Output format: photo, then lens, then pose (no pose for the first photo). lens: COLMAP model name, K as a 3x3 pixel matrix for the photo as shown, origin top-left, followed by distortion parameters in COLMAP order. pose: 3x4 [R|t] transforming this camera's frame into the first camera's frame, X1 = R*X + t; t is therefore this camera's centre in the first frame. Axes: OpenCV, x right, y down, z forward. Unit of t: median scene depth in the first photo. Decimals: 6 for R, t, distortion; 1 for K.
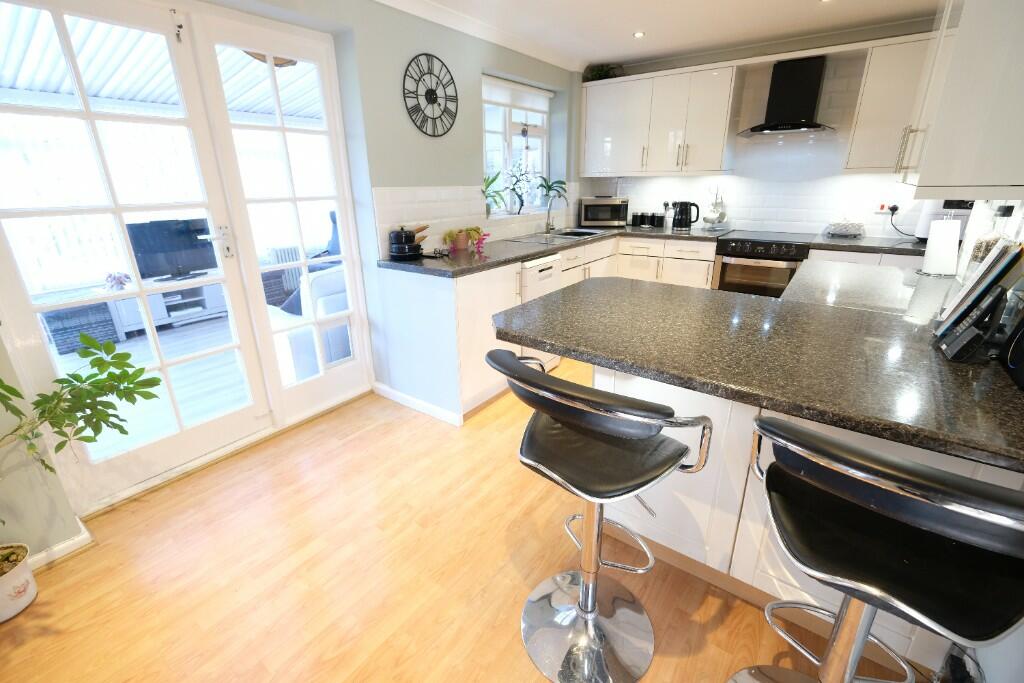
lens RADIAL K [[446.7, 0, 512.0], [0, 446.7, 341.5], [0, 0, 1]] dist [-0.015441, -0.000353]
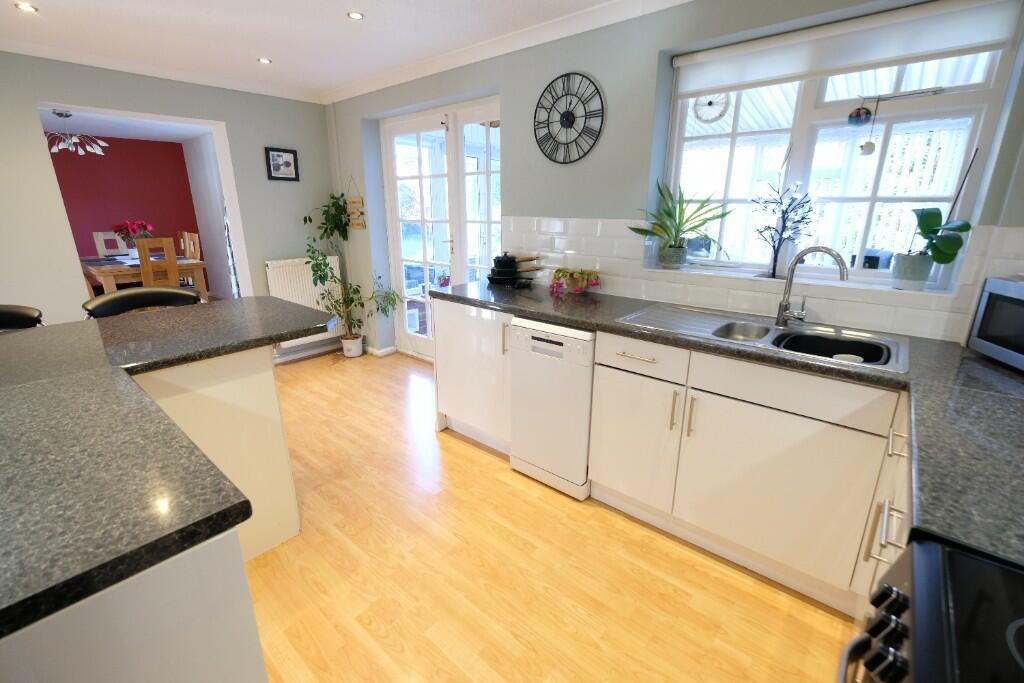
lens RADIAL K [[446.6, 0, 510.4], [0, 446.6, 336.6], [0, 0, 1]] dist [-0.000709, 0.000516]
pose [[-0.075472, 0.296543, -0.952033, 0.765963], [-0.338997, 0.890257, 0.304175, -0.372217], [0.937755, 0.345693, 0.033338, 0.951175]]
